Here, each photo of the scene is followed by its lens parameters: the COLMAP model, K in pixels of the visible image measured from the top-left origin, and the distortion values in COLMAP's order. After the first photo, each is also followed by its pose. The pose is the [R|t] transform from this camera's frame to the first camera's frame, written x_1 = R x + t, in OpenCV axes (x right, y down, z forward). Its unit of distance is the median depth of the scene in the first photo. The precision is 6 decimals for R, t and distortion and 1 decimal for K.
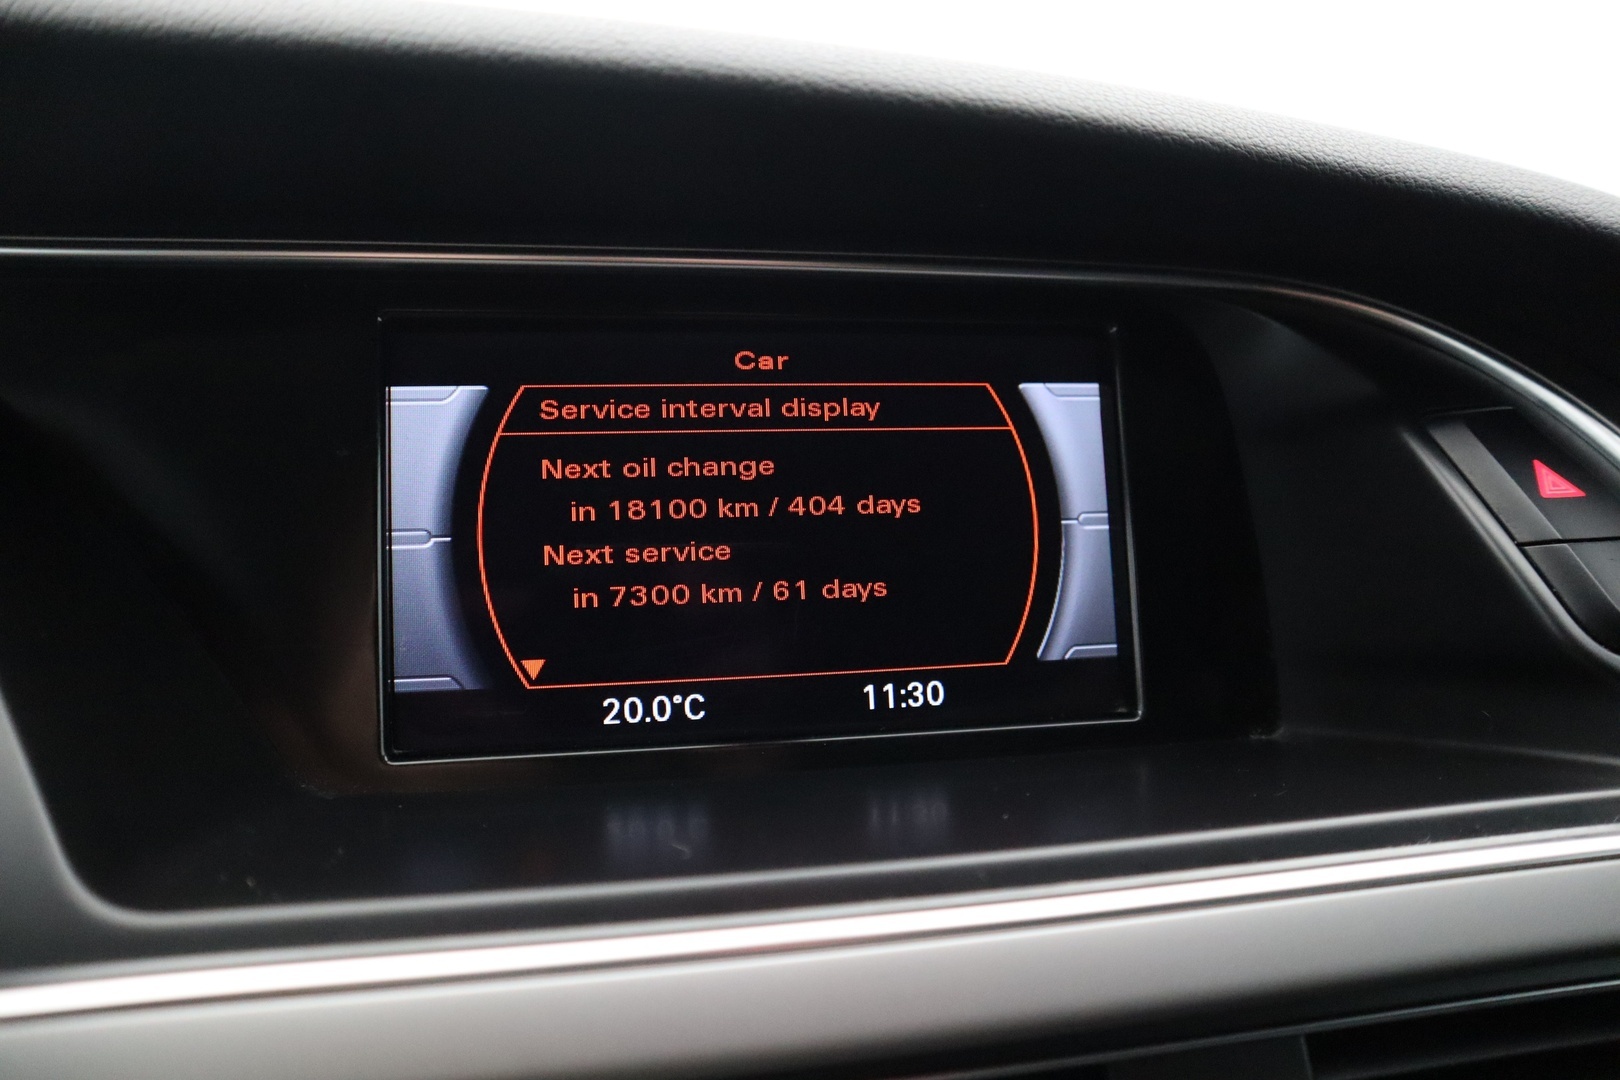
lens RADIAL K [[1144.4, 0, 810.0], [0, 1144.4, 540.0], [0, 0, 1]] dist [-0.104194, 0.075626]
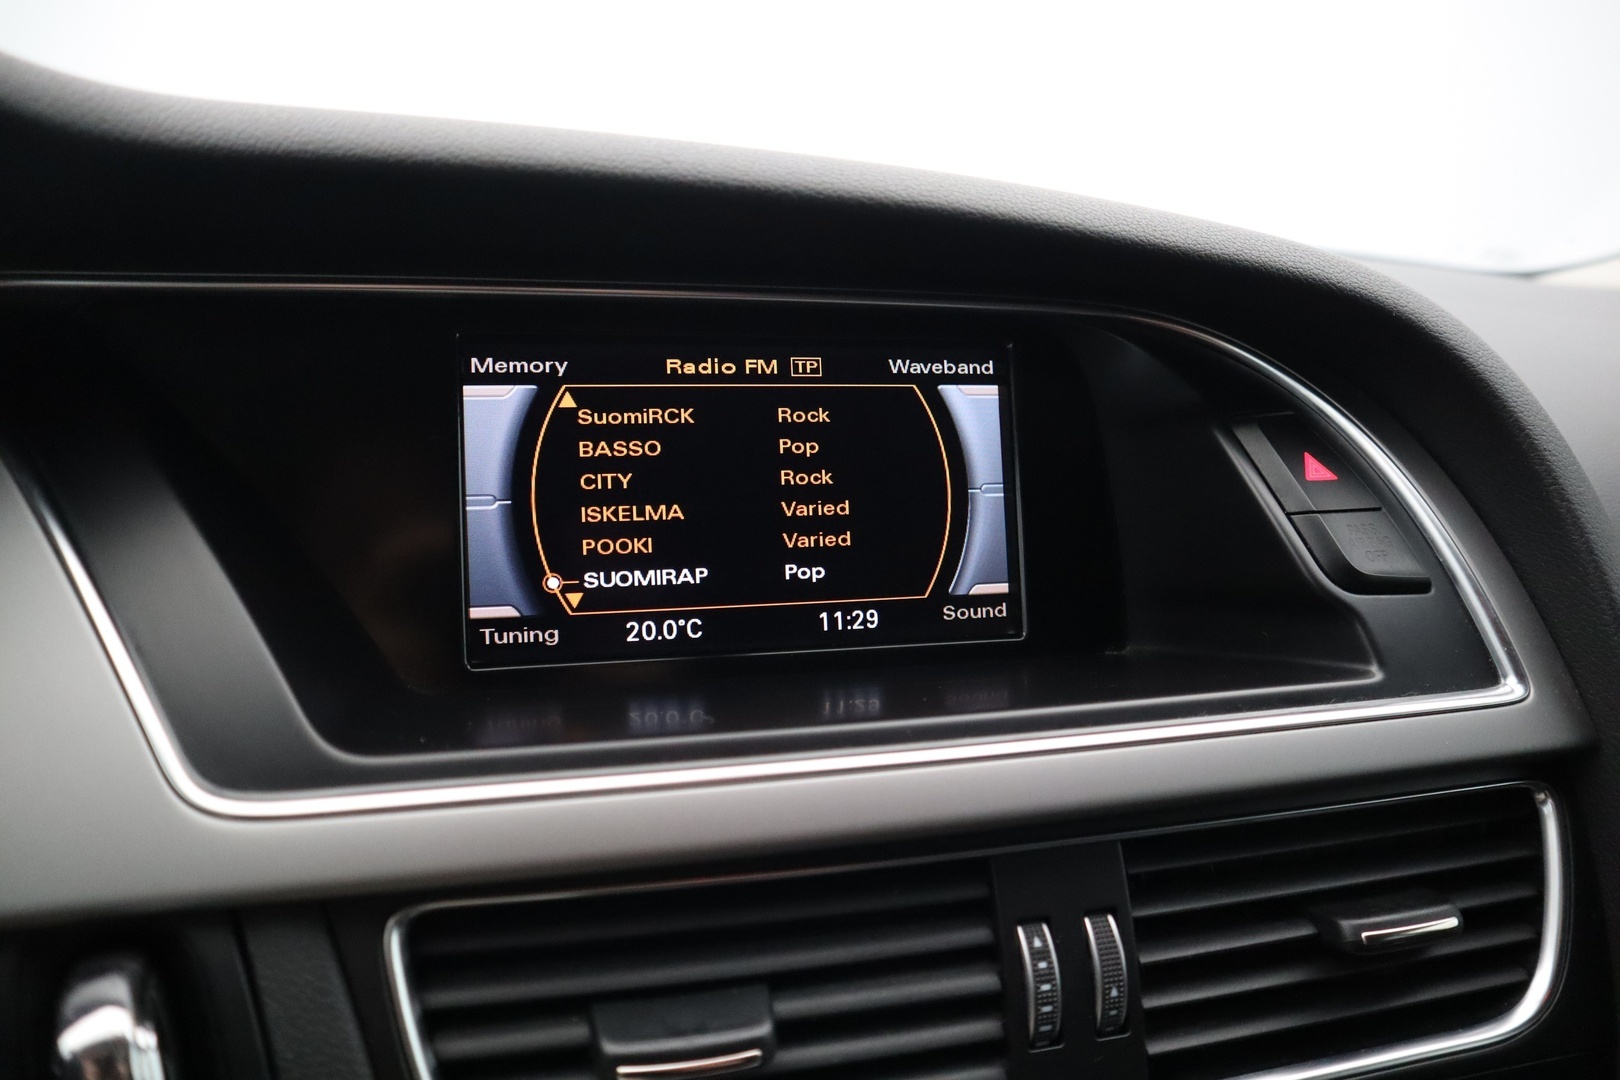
lens RADIAL K [[1144.4, 0, 810.0], [0, 1144.4, 540.0], [0, 0, 1]] dist [-0.104194, 0.075626]
pose [[0.997650, 0.005312, 0.068314, -0.059365], [-0.008586, 0.998824, 0.047711, -0.022908], [-0.067981, -0.048185, 0.996522, -0.348672]]
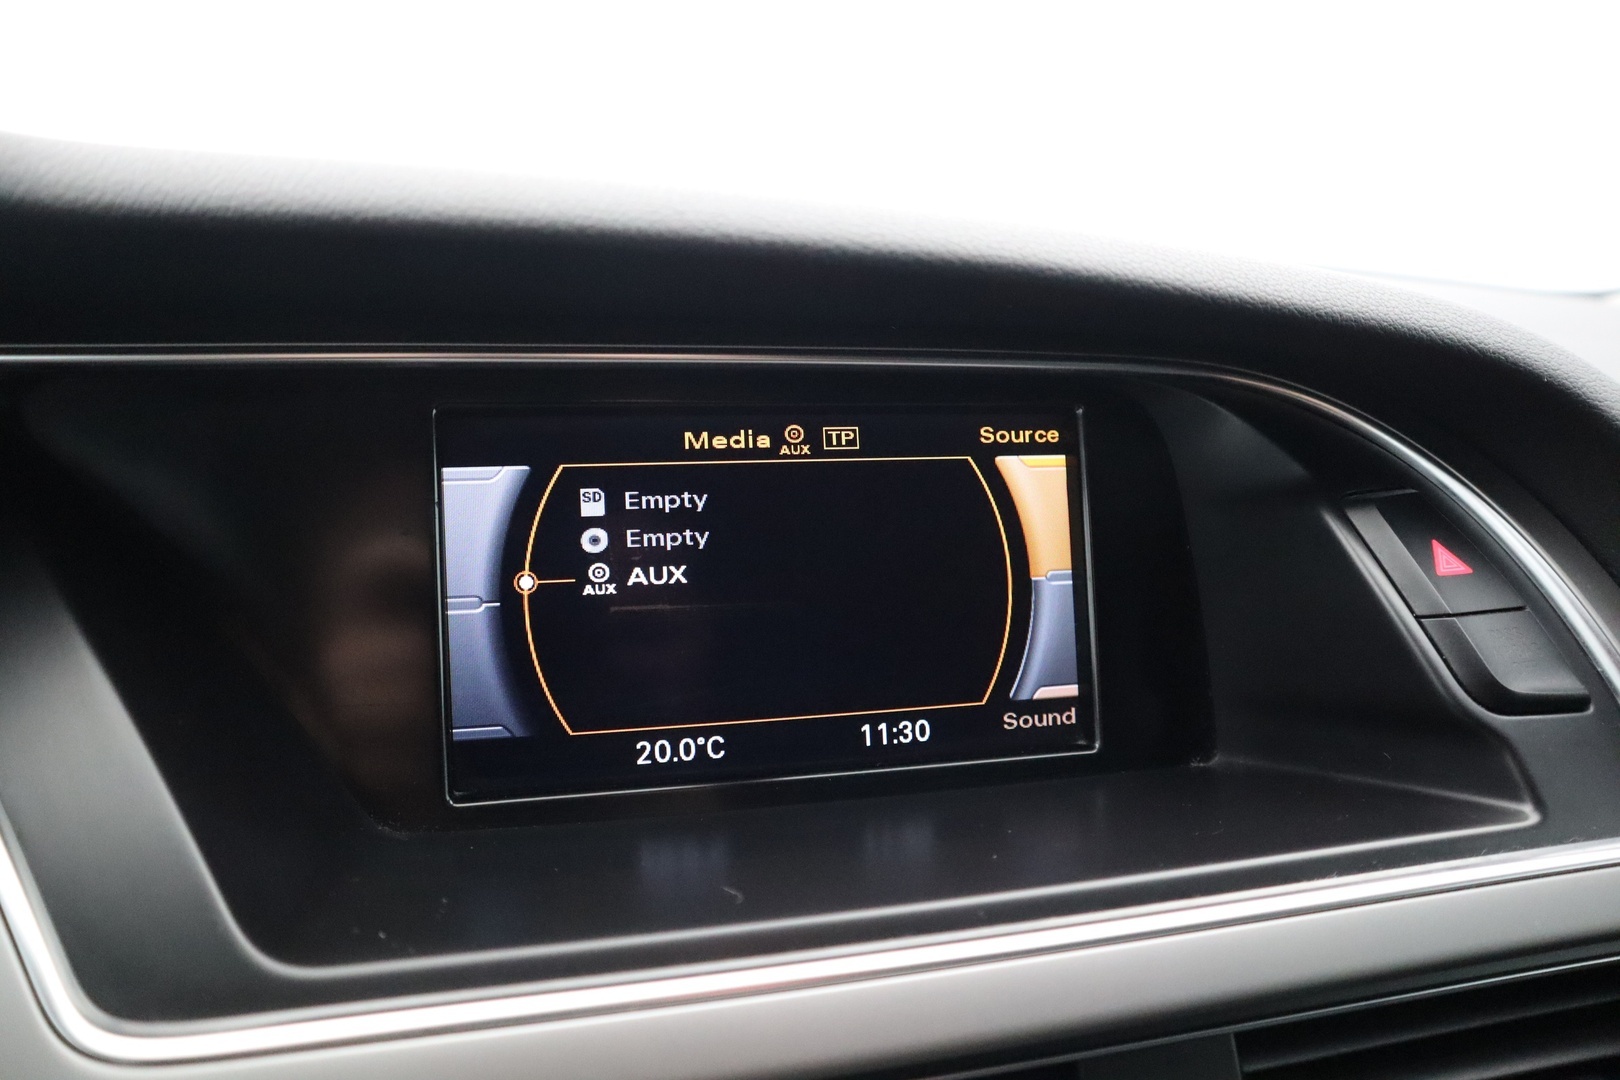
lens RADIAL K [[1135.5, 0, 810.0], [0, 1135.5, 540.0], [0, 0, 1]] dist [-0.107886, 0.075965]
pose [[0.998516, 0.000771, 0.054458, -0.070228], [-0.003235, 0.998974, 0.045171, -0.116286], [-0.054367, -0.045280, 0.997494, -0.132528]]
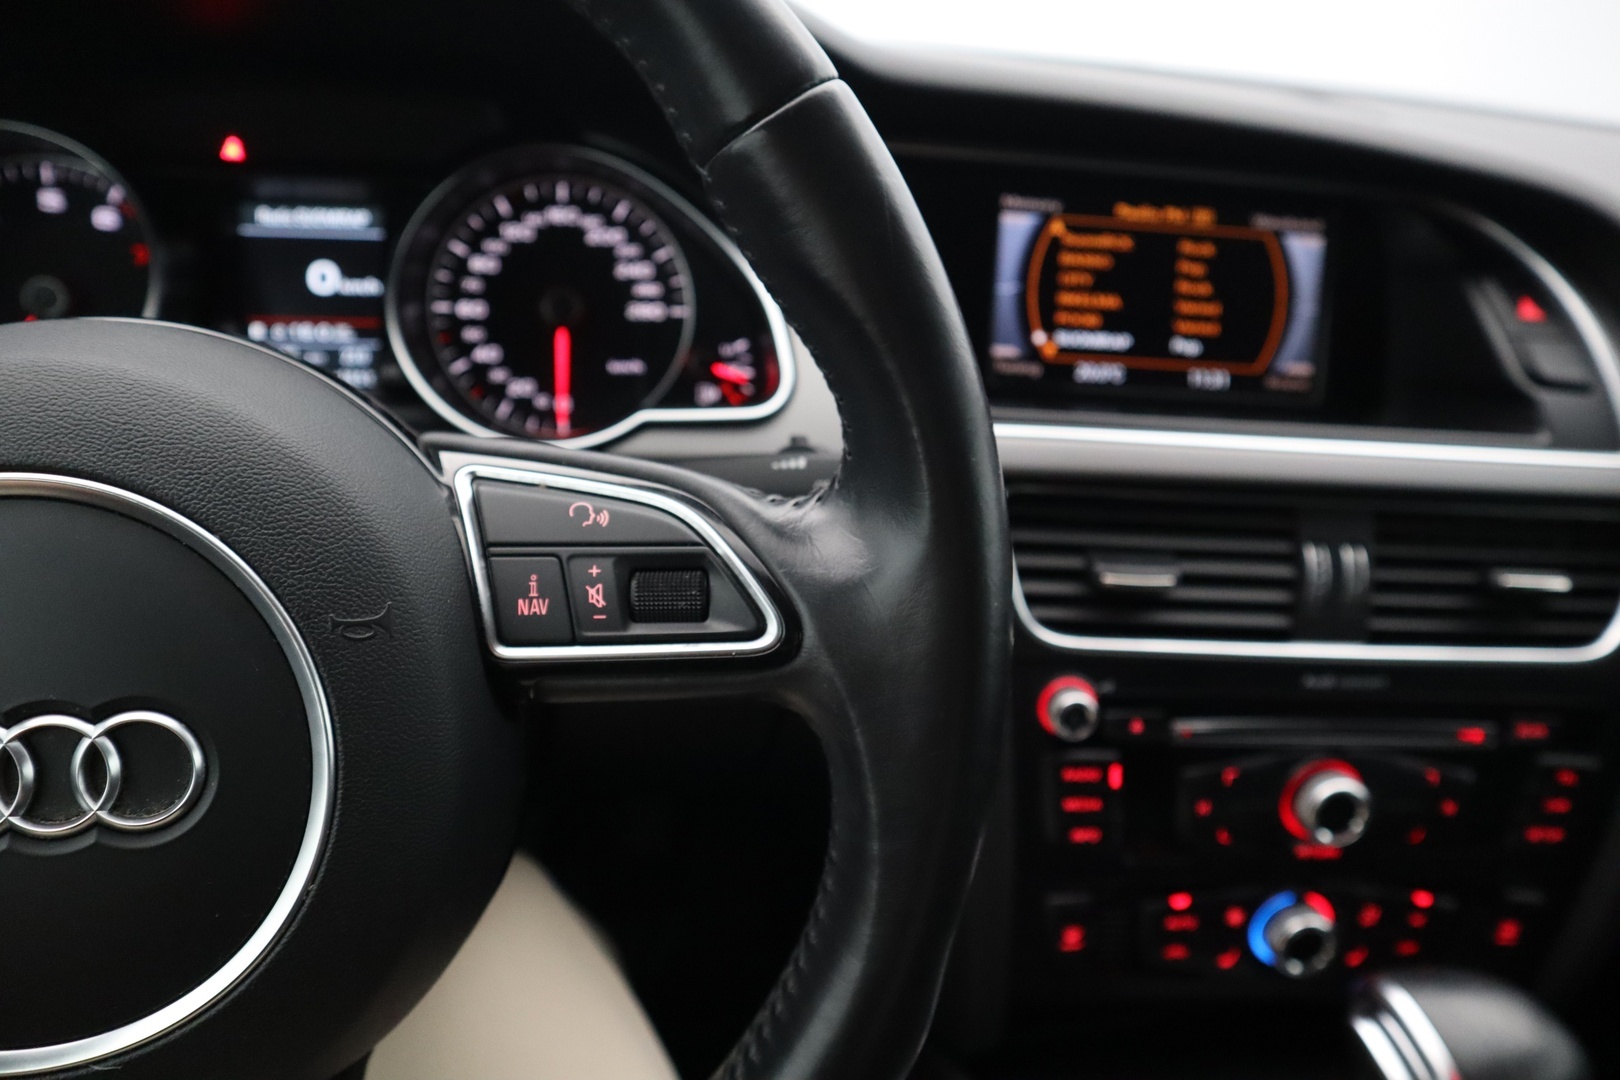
lens RADIAL K [[1144.4, 0, 810.0], [0, 1144.4, 540.0], [0, 0, 1]] dist [-0.104194, 0.075626]
pose [[0.991552, 0.103617, -0.078024, -0.495370], [-0.084355, 0.972086, 0.218935, 0.028270], [0.098532, -0.210504, 0.972615, -1.291520]]
